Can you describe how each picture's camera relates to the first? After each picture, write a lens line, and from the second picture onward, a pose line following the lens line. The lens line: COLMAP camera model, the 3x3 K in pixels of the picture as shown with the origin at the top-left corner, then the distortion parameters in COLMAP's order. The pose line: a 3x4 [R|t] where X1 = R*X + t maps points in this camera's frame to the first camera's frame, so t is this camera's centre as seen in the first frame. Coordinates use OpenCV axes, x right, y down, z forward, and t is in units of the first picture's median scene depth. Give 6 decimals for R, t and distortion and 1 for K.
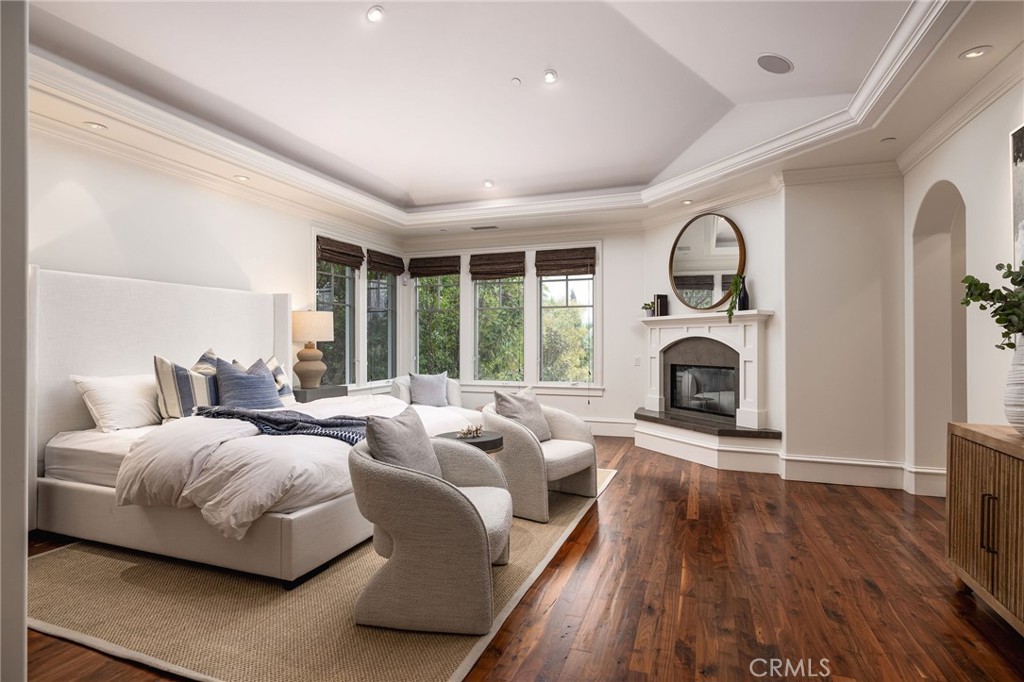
lens RADIAL K [[530.4, 0, 502.1], [0, 530.4, 342.1], [0, 0, 1]] dist [-0.004283, -0.000844]
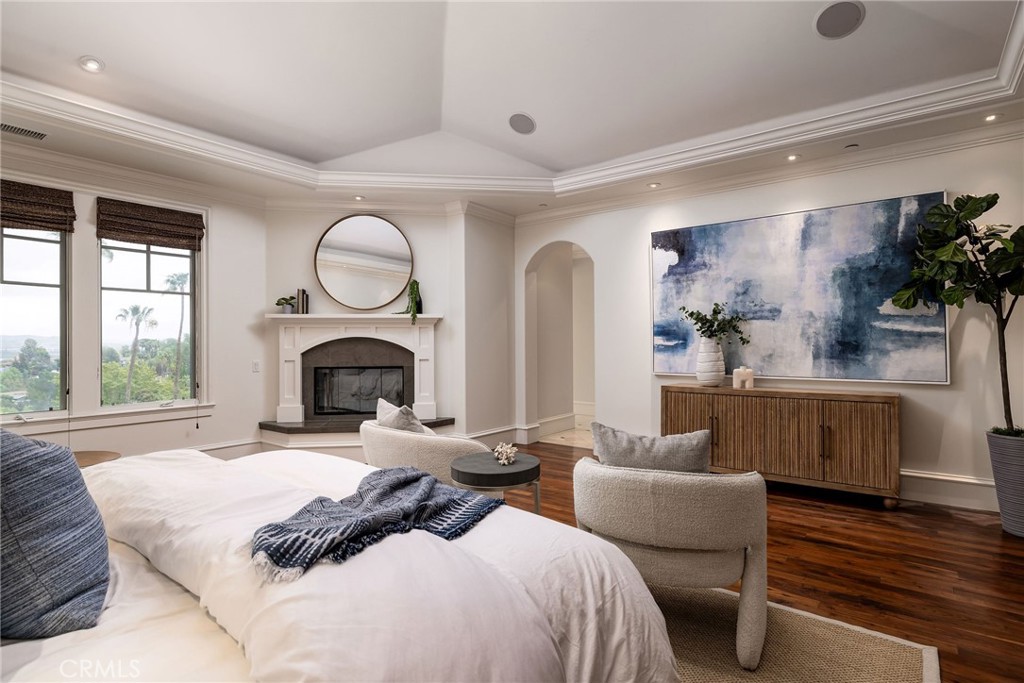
lens RADIAL K [[530.4, 0, 506.2], [0, 530.4, 344.1], [0, 0, 1]] dist [-0.004283, -0.000844]
pose [[0.287525, -0.003815, 0.957765, -0.449996], [0.003818, 0.999989, 0.002837, 0.000592], [-0.957765, 0.002842, 0.287537, 0.420979]]
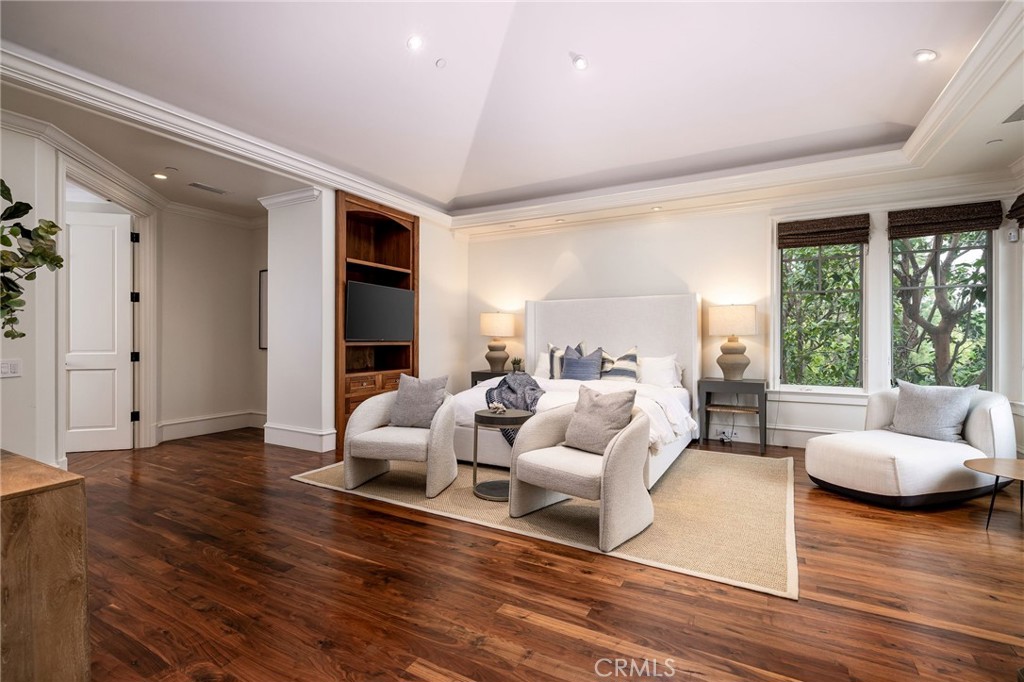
lens RADIAL K [[462.1, 0, 514.0], [0, 462.1, 337.4], [0, 0, 1]] dist [0.001219, 0.000112]
pose [[-0.140721, -0.002452, -0.990046, 0.543454], [0.004146, 0.999987, -0.003066, 0.004213], [0.990041, -0.004536, -0.140709, 0.651732]]
